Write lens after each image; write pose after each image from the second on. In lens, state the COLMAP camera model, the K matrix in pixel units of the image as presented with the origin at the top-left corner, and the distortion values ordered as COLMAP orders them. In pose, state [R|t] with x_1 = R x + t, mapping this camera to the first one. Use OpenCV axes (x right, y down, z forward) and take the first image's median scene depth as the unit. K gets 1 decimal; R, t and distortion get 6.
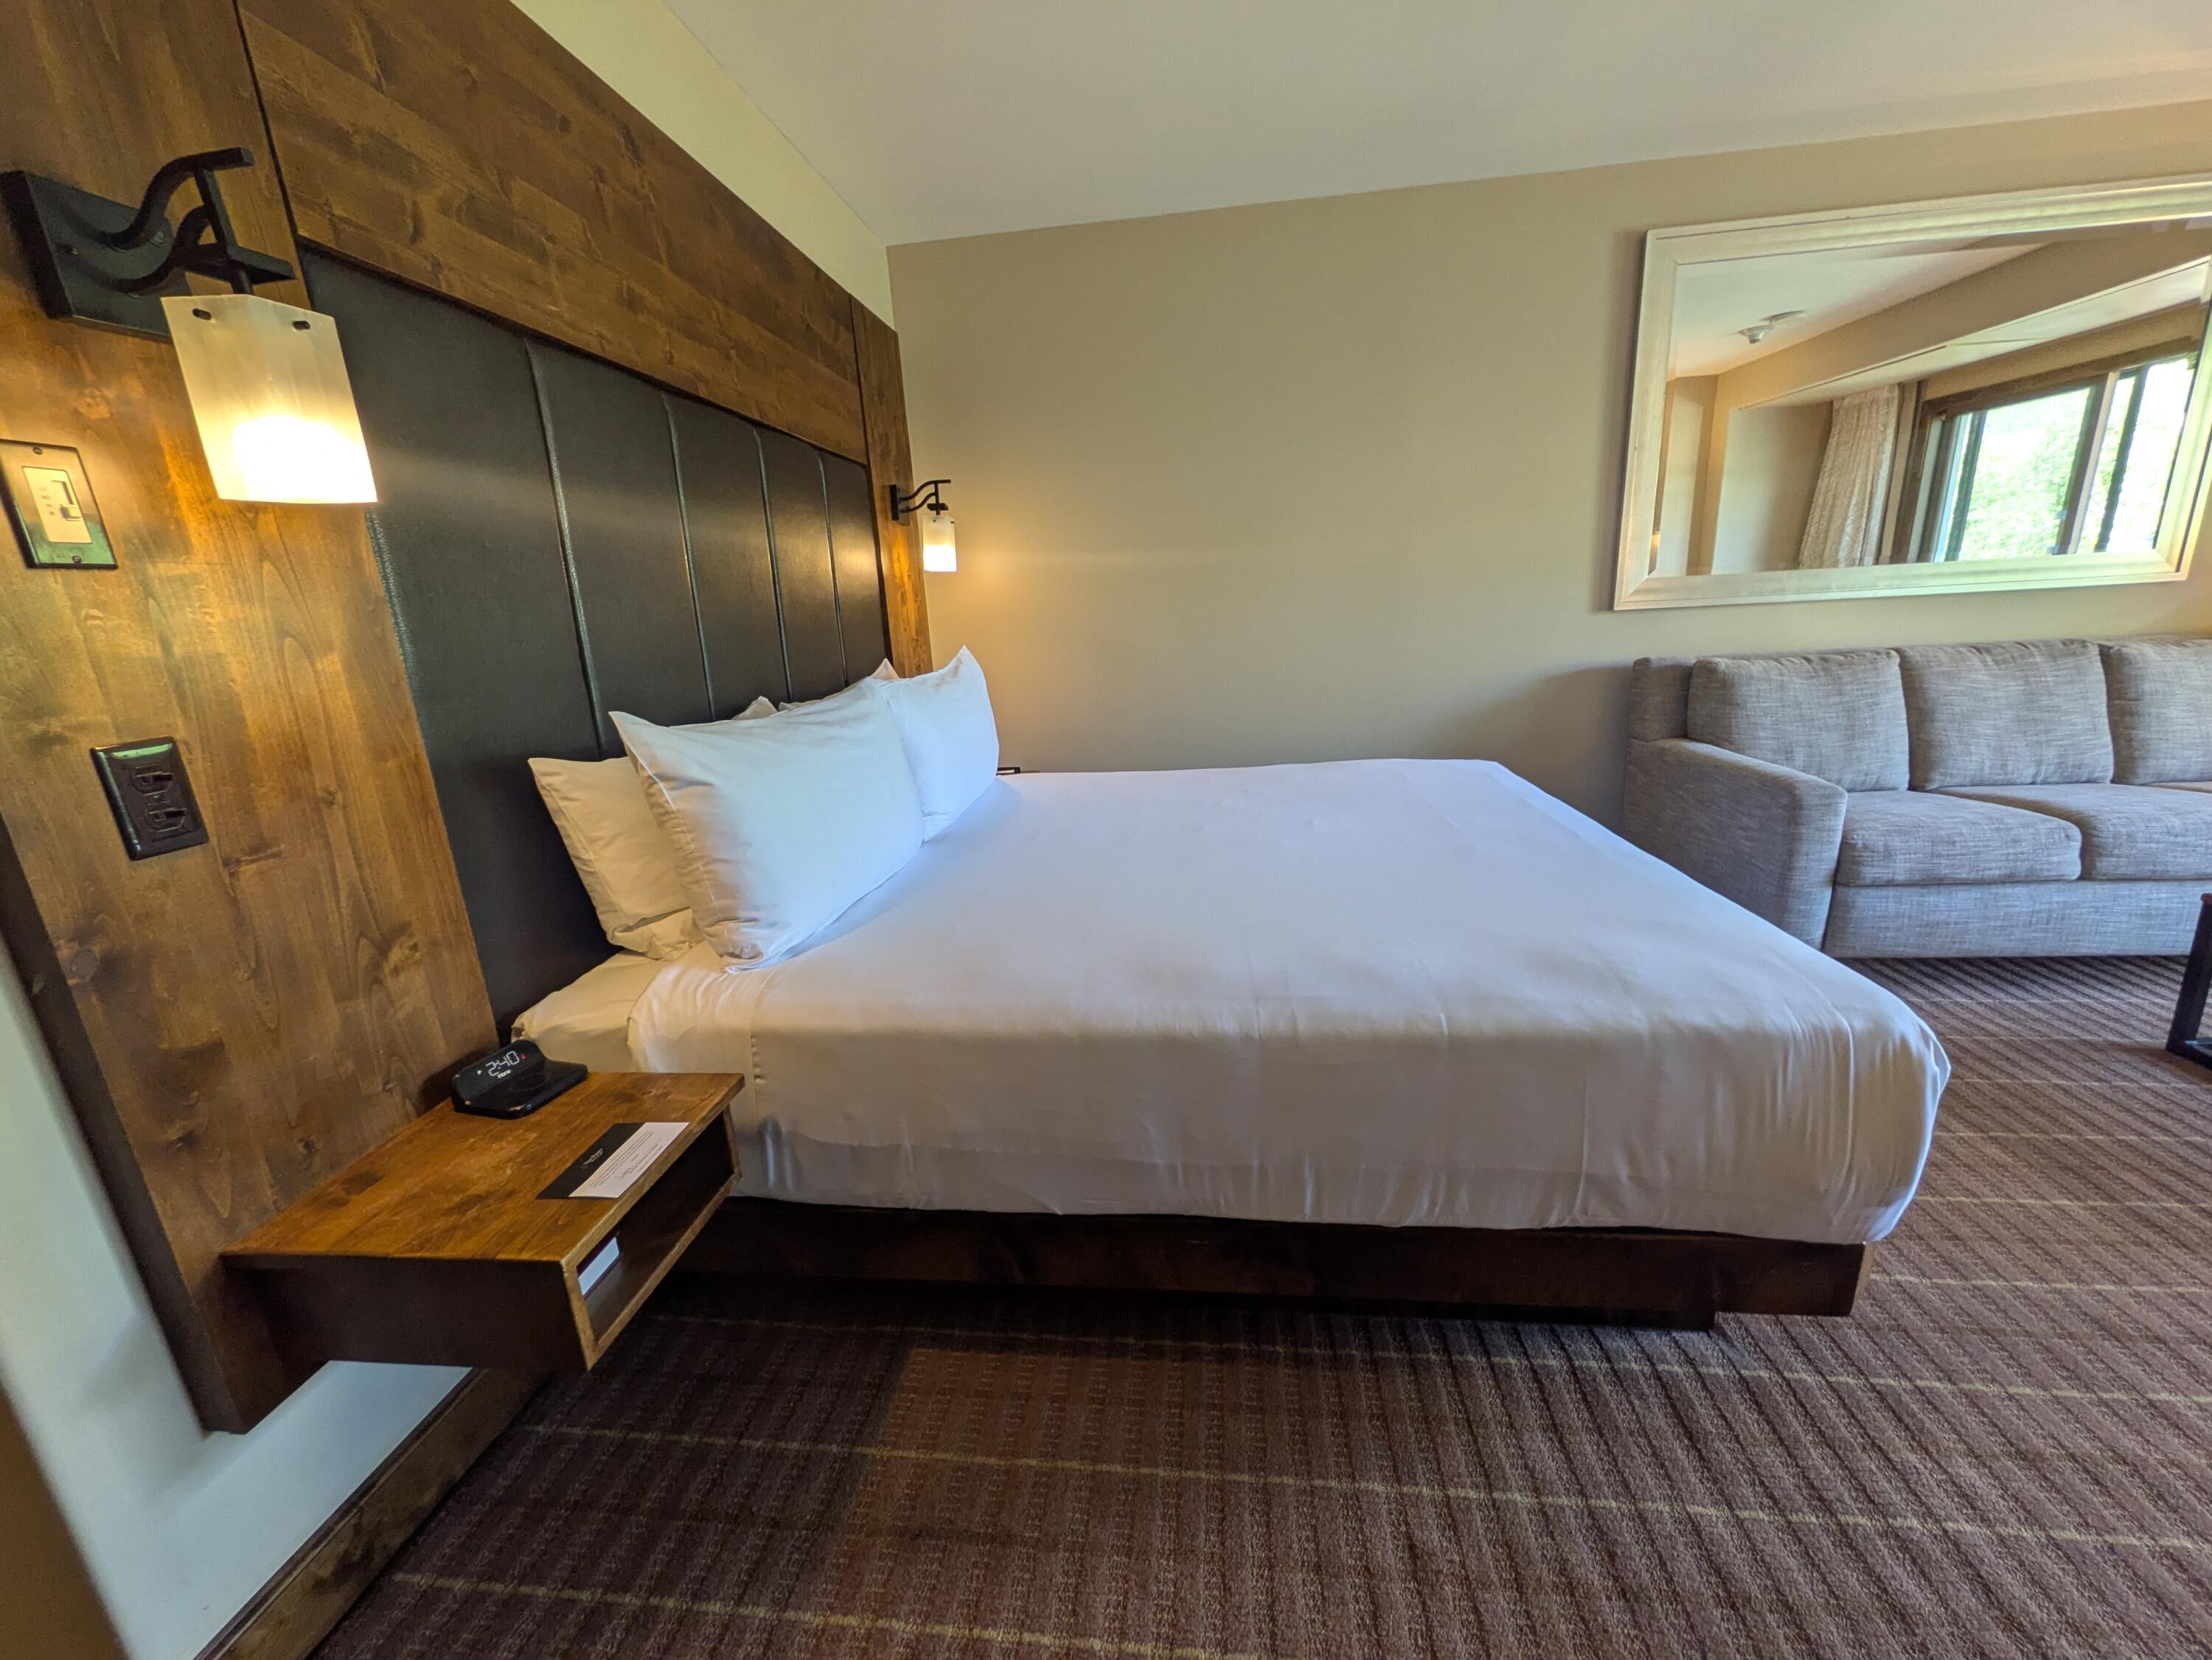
lens RADIAL K [[876.0, 0, 1103.9], [0, 876.0, 825.7], [0, 0, 1]] dist [-0.000388, -0.000259]
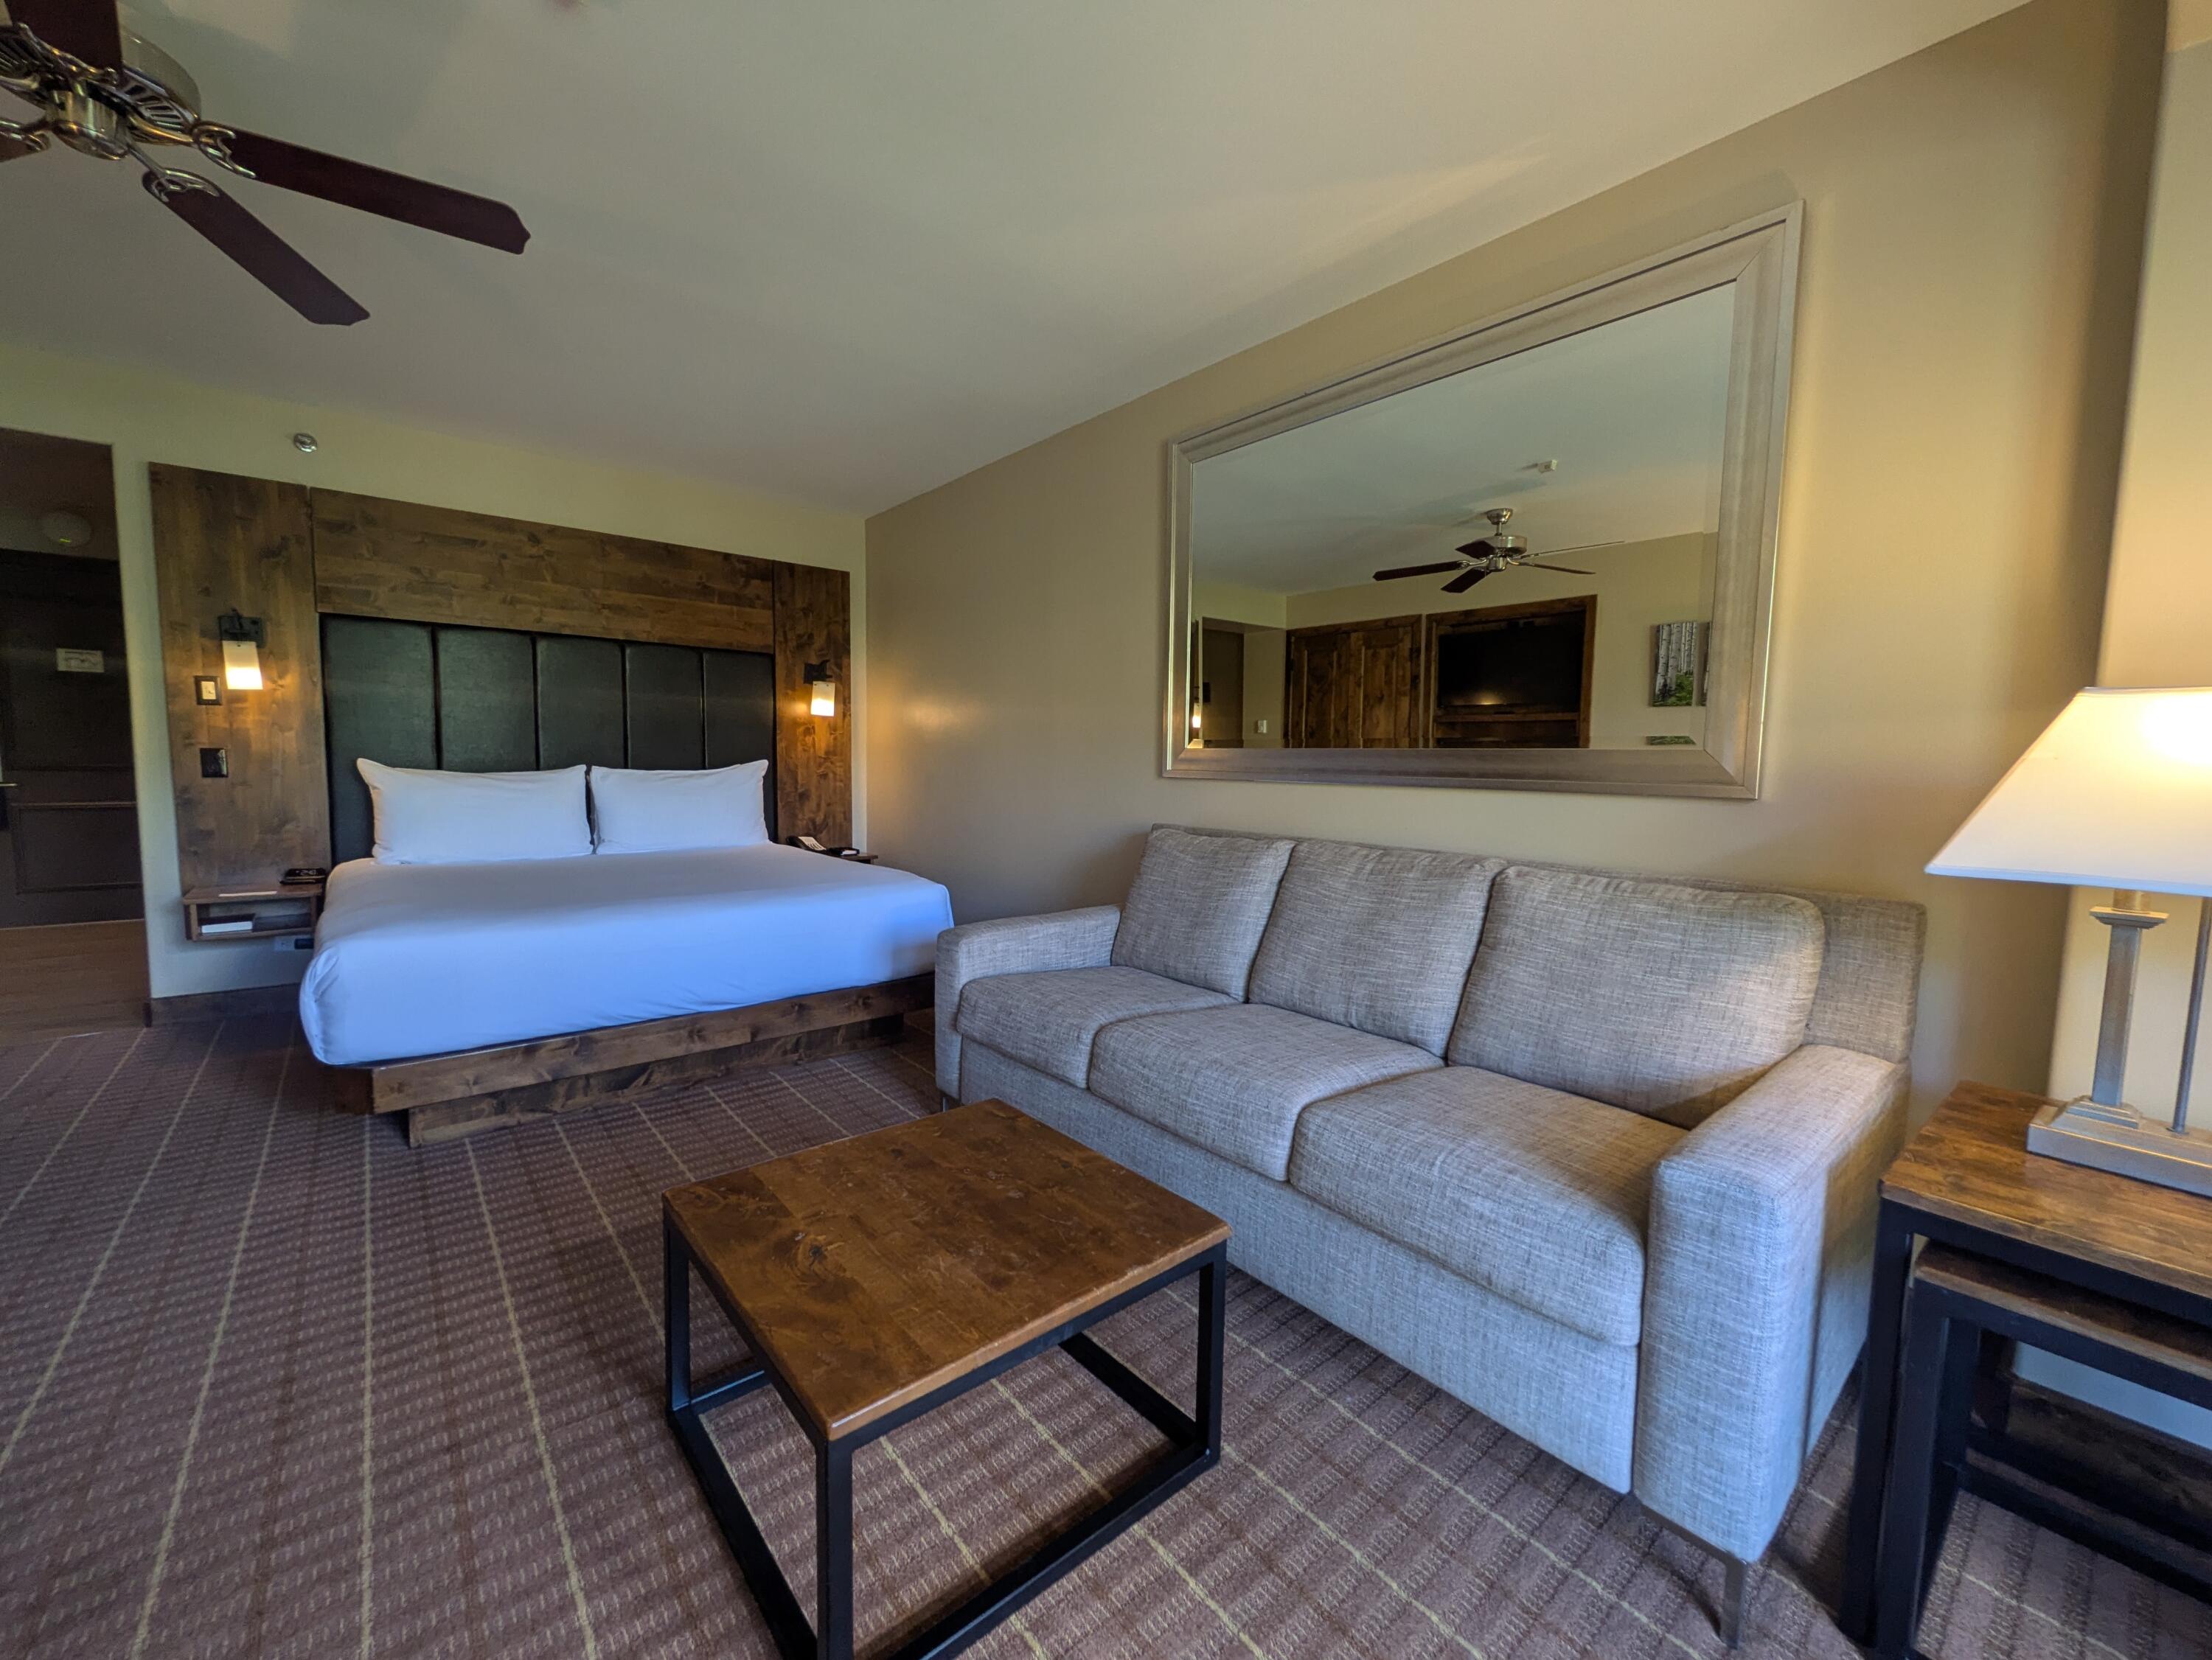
lens RADIAL K [[876.0, 0, 1112.4], [0, 876.0, 829.5], [0, 0, 1]] dist [-0.000388, -0.000259]
pose [[0.728015, 0.123650, -0.674318, 2.450960], [-0.222704, 0.972910, -0.062035, -0.214352], [0.648380, 0.195336, 0.735831, 0.435881]]
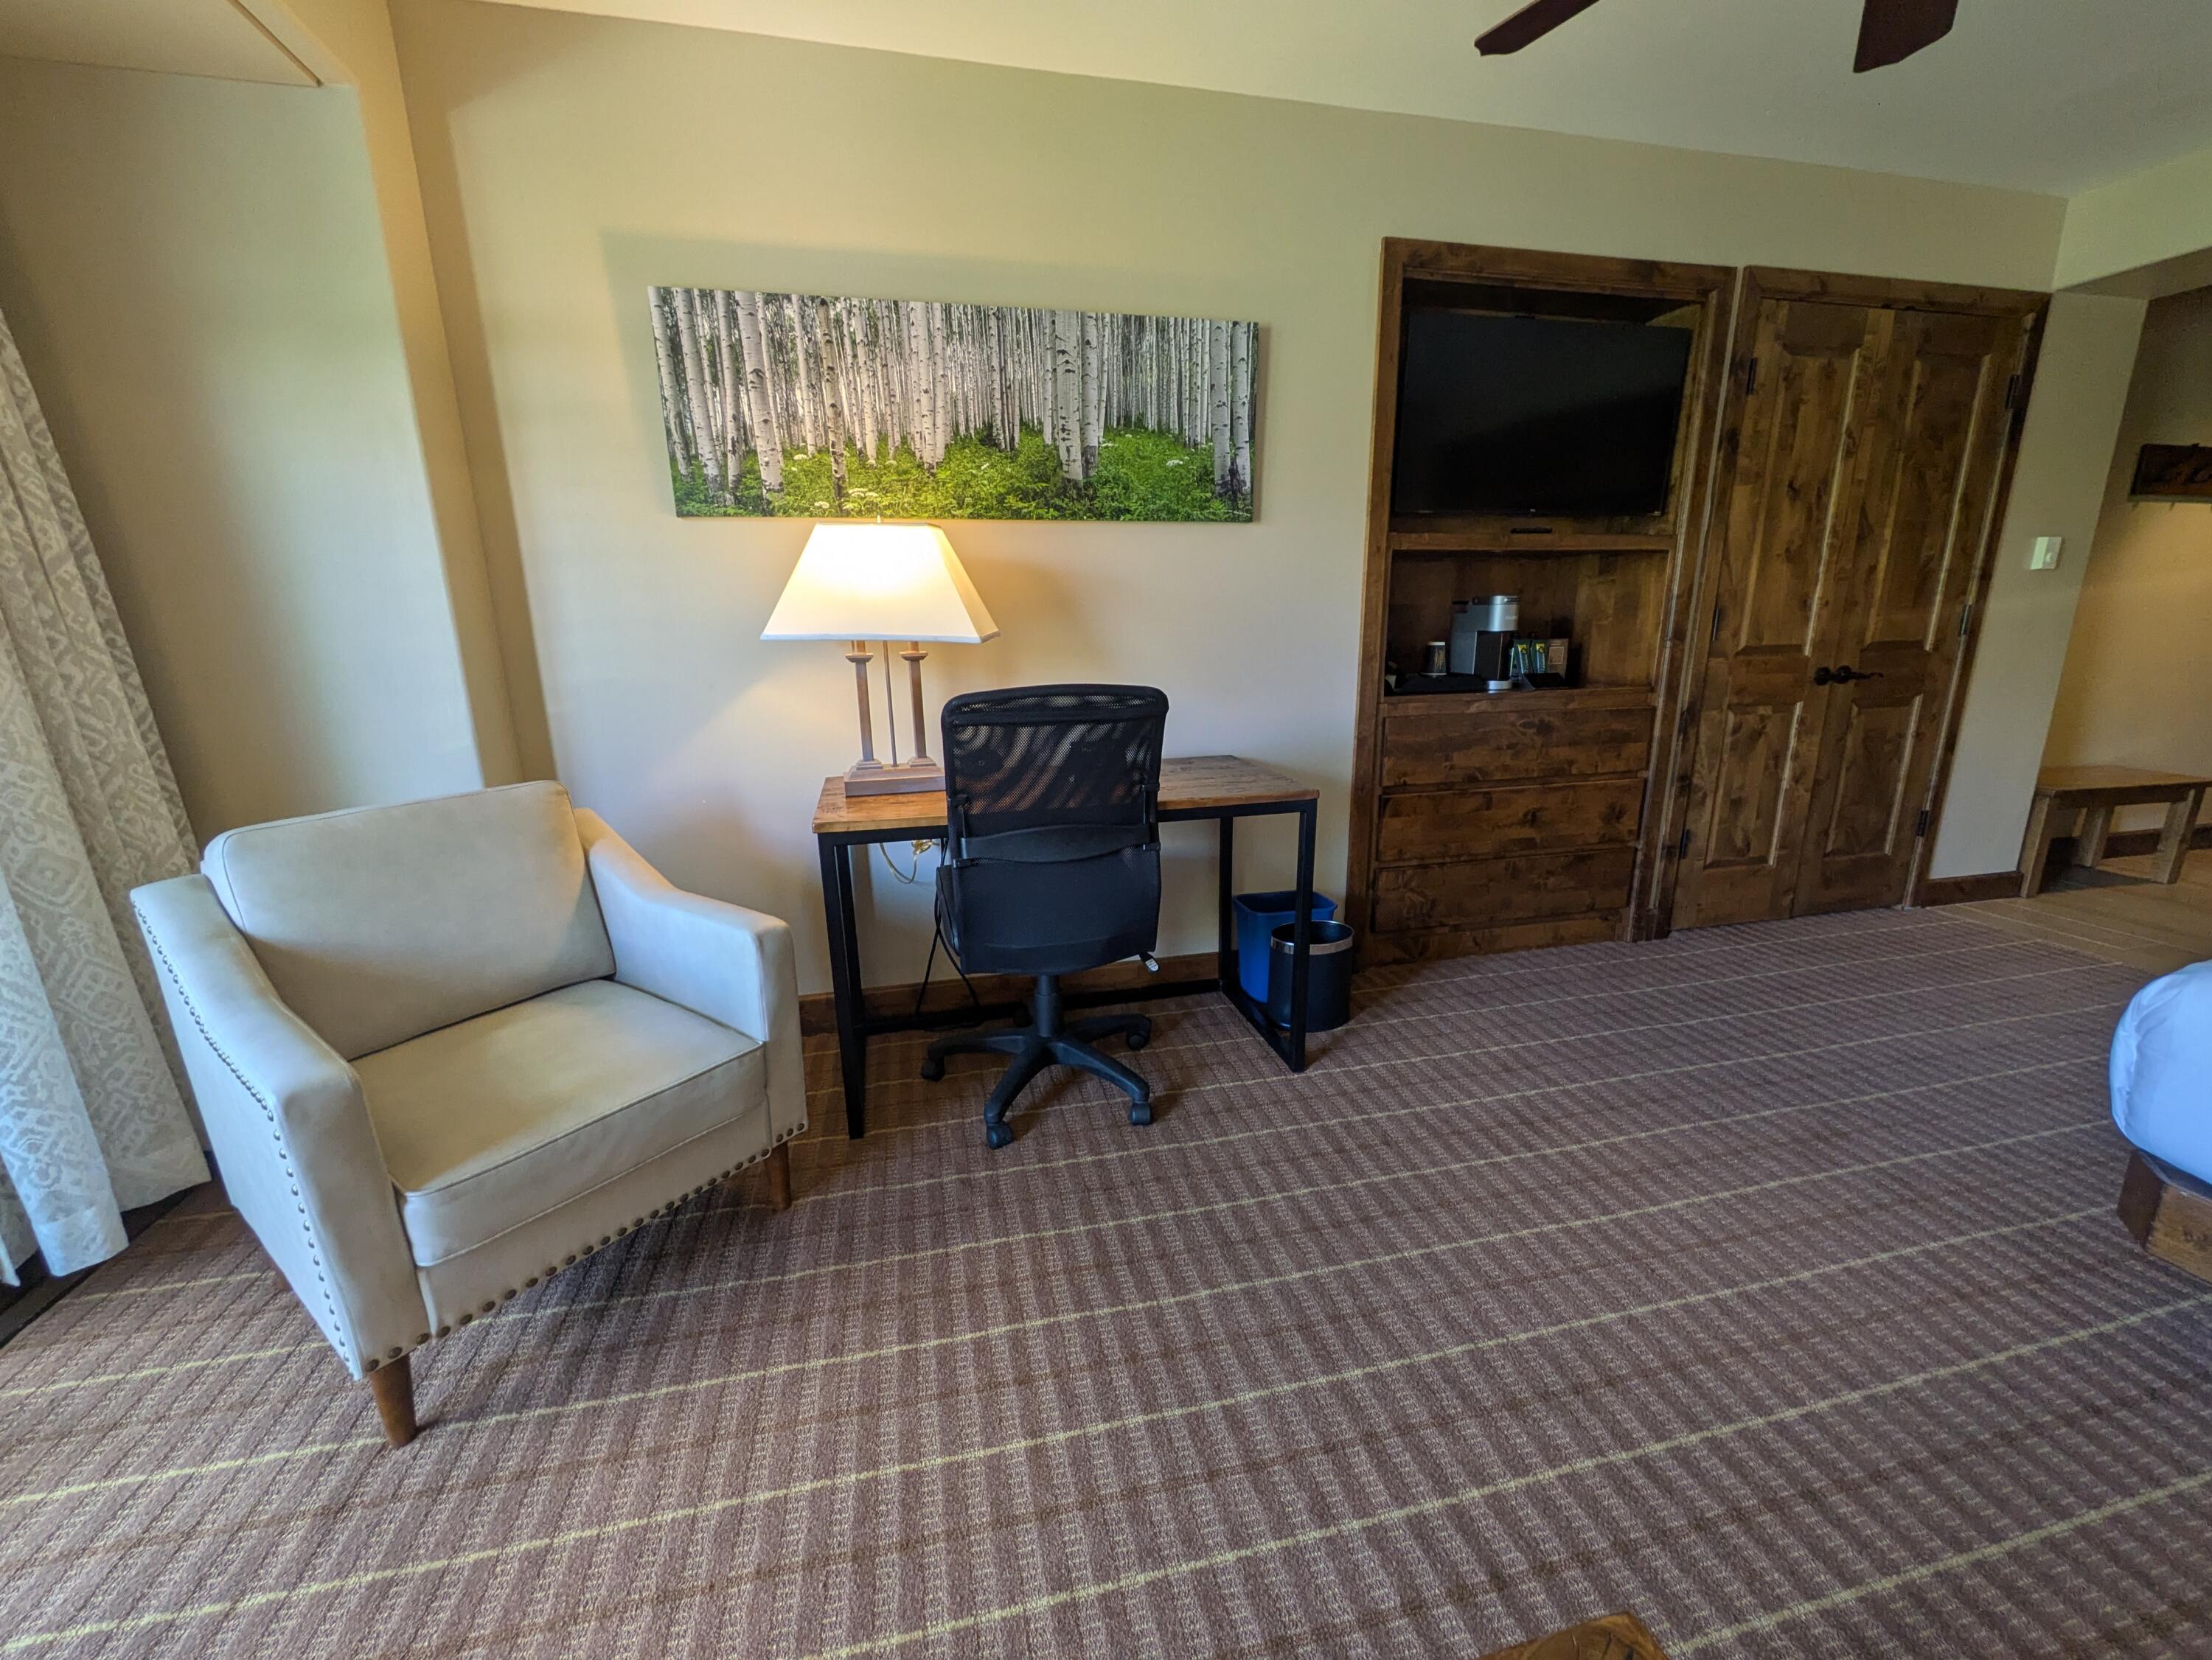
lens RADIAL K [[876.0, 0, 1115.1], [0, 876.0, 828.7], [0, 0, 1]] dist [-0.000388, -0.000259]
pose [[-0.939180, 0.143546, -0.311986, 1.871031], [-0.019923, 0.884150, 0.466778, -0.347450], [0.342847, 0.444604, -0.827516, 0.969159]]
